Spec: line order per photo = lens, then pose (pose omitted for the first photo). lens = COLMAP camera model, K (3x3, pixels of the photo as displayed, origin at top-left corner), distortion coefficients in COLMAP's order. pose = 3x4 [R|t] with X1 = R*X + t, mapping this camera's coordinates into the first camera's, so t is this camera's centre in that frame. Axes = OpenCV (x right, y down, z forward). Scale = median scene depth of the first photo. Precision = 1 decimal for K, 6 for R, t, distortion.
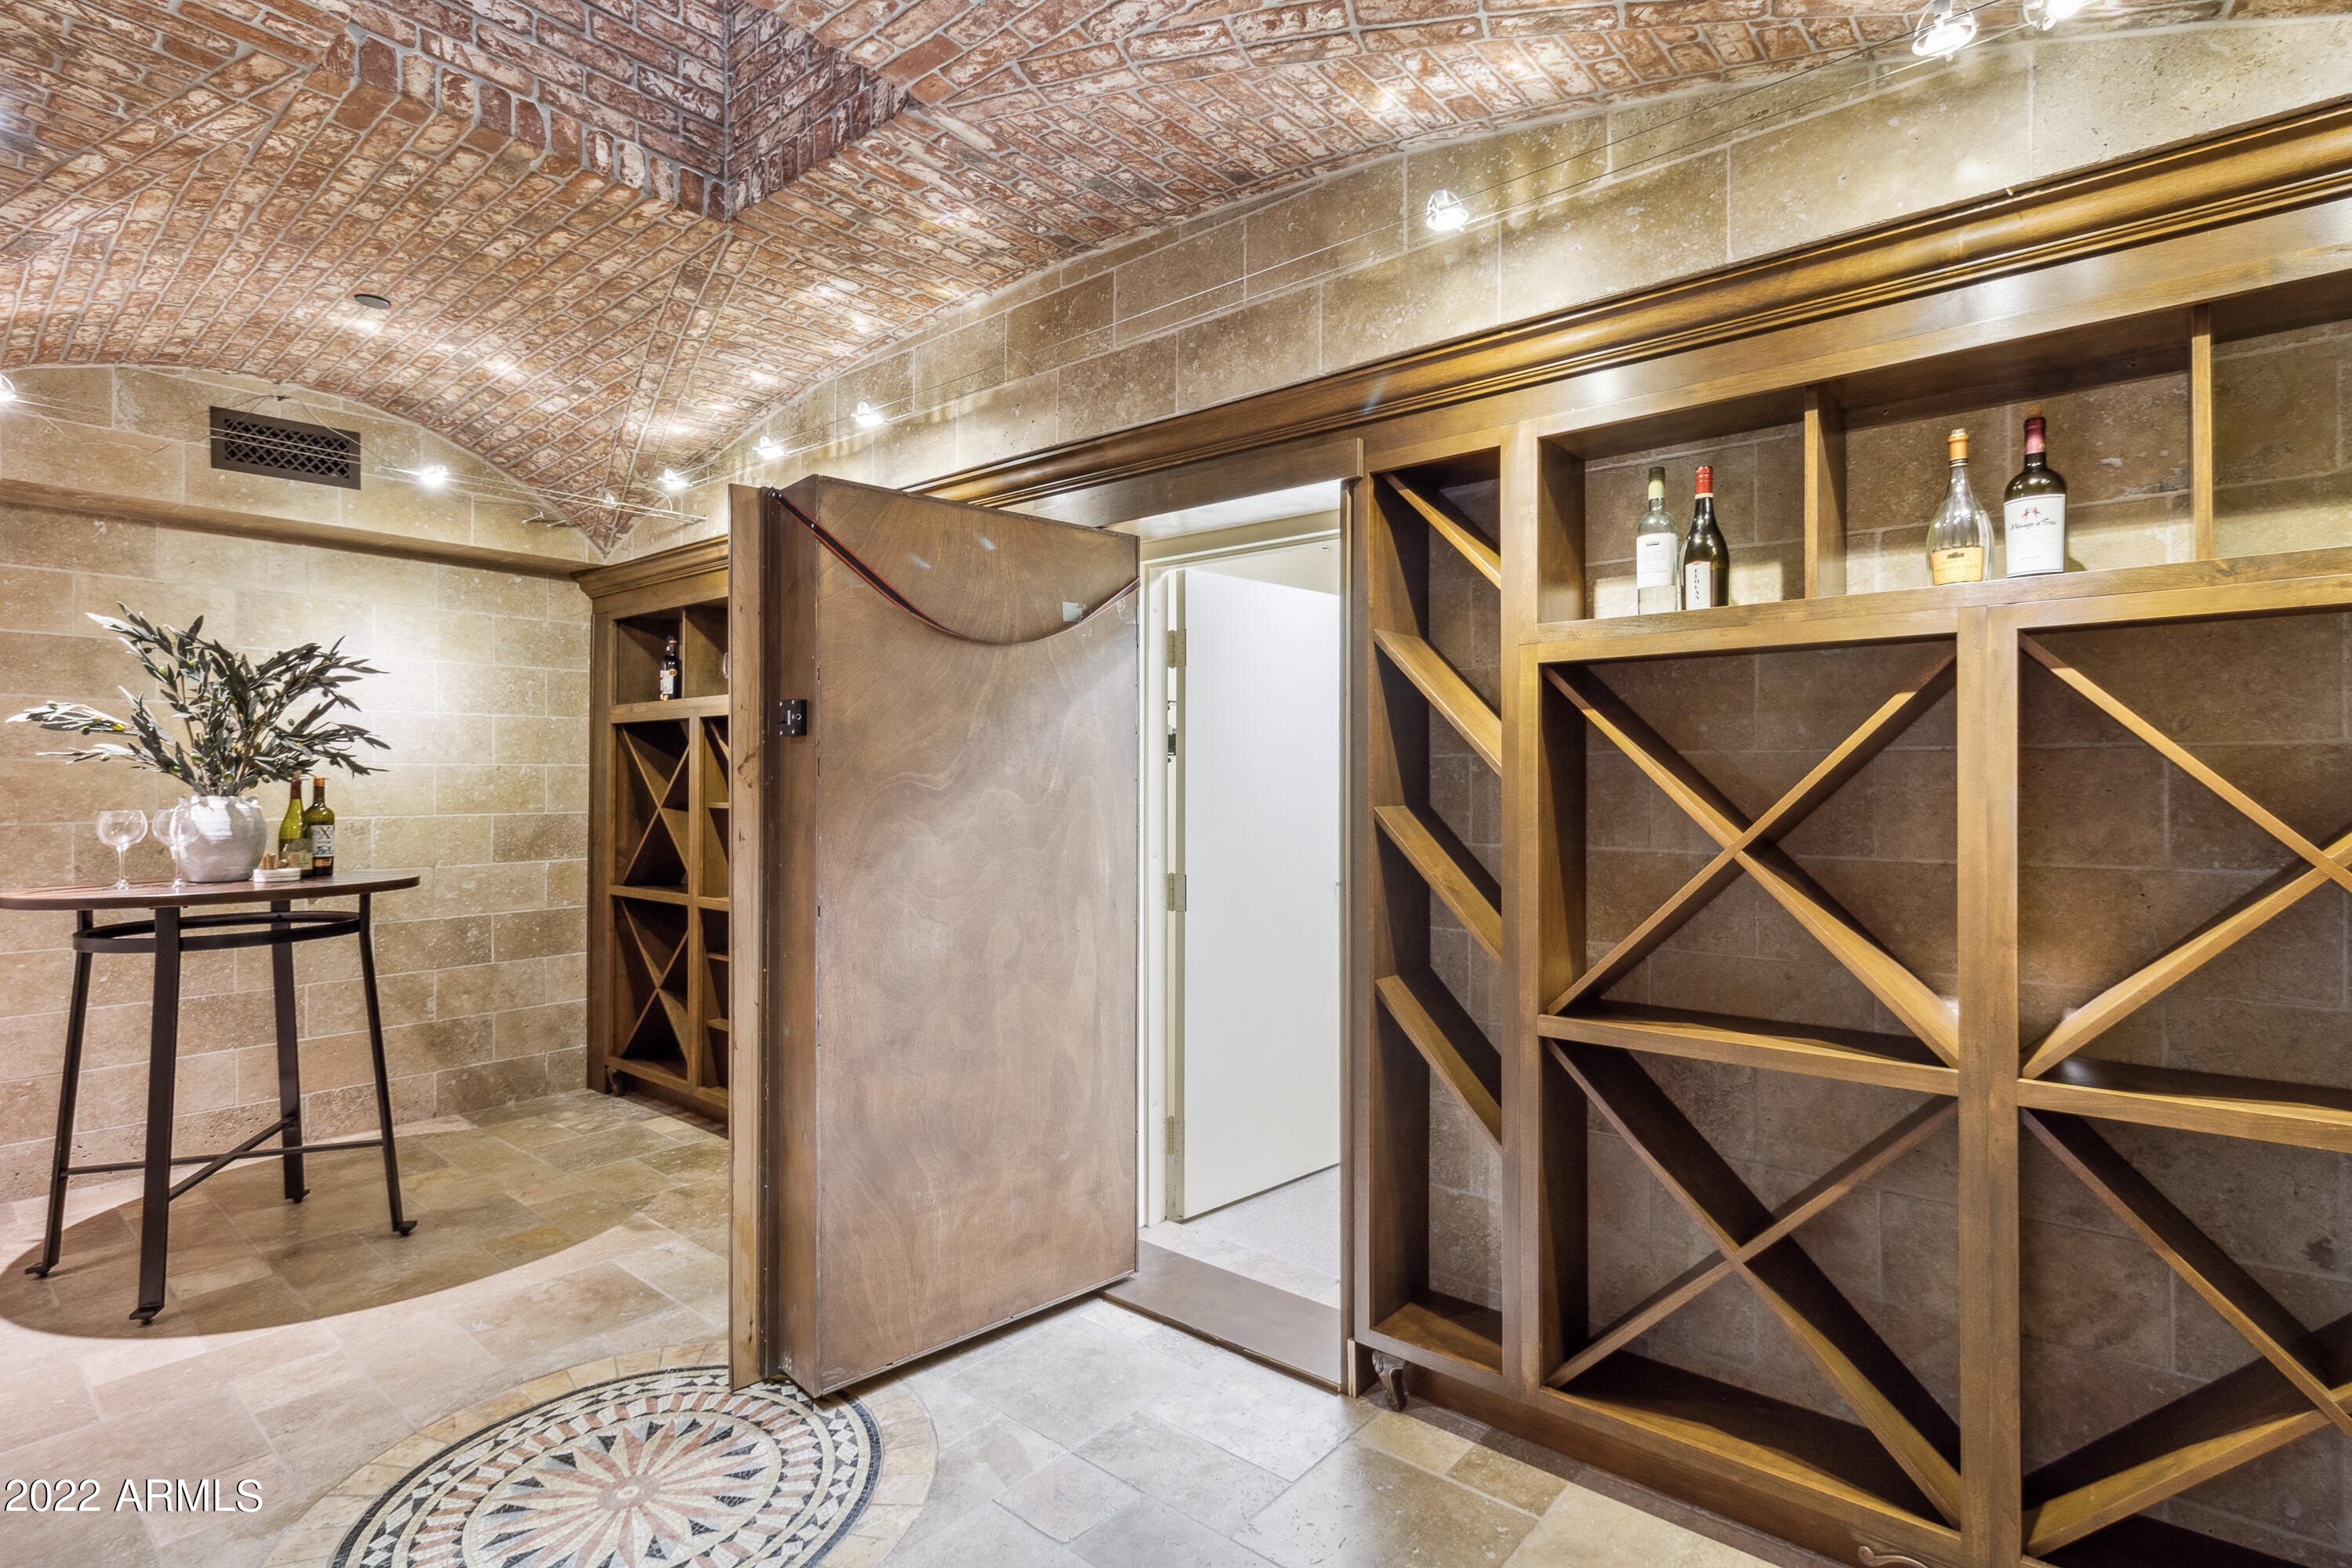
lens RADIAL K [[1321.8, 0, 1174.5], [0, 1321.8, 772.9], [0, 0, 1]] dist [-0.005823, -0.001225]
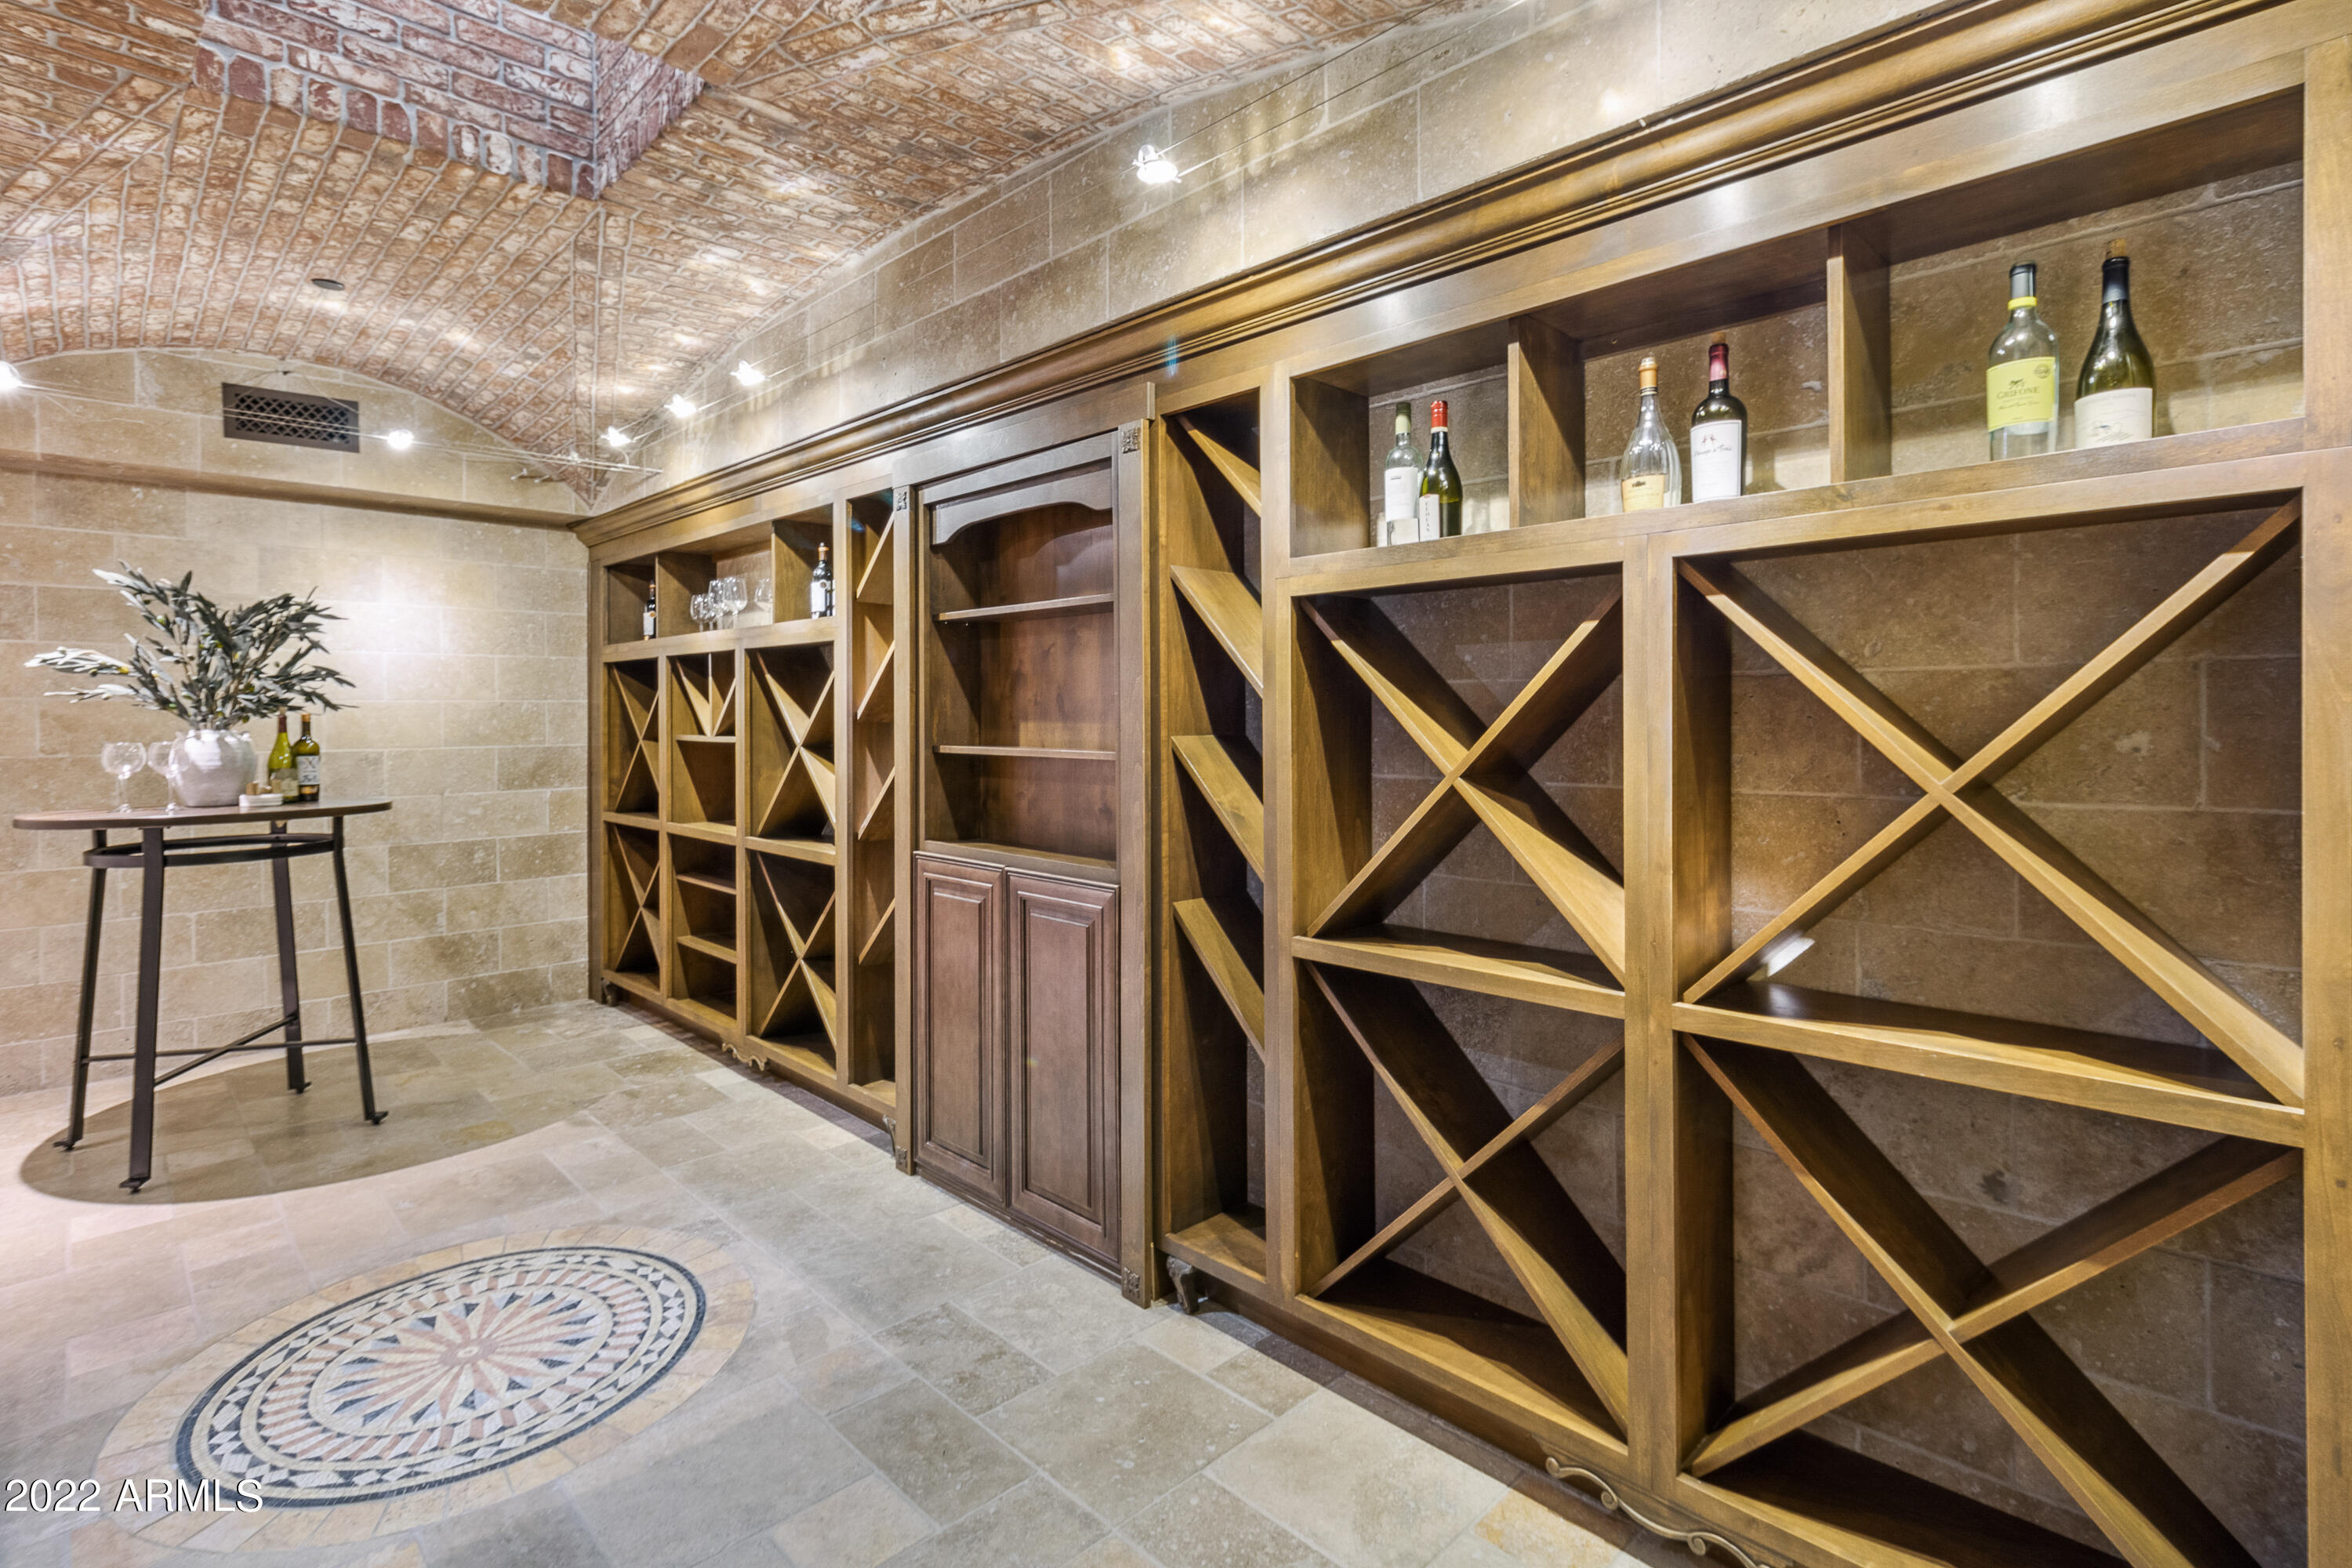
lens RADIAL K [[1321.8, 0, 1249.7], [0, 1321.8, 721.9], [0, 0, 1]] dist [-0.005823, -0.001225]
pose [[0.994279, -0.004012, -0.106735, 0.344186], [0.005250, 0.999922, 0.011320, 0.003052], [0.106682, -0.011816, 0.994223, -0.030505]]
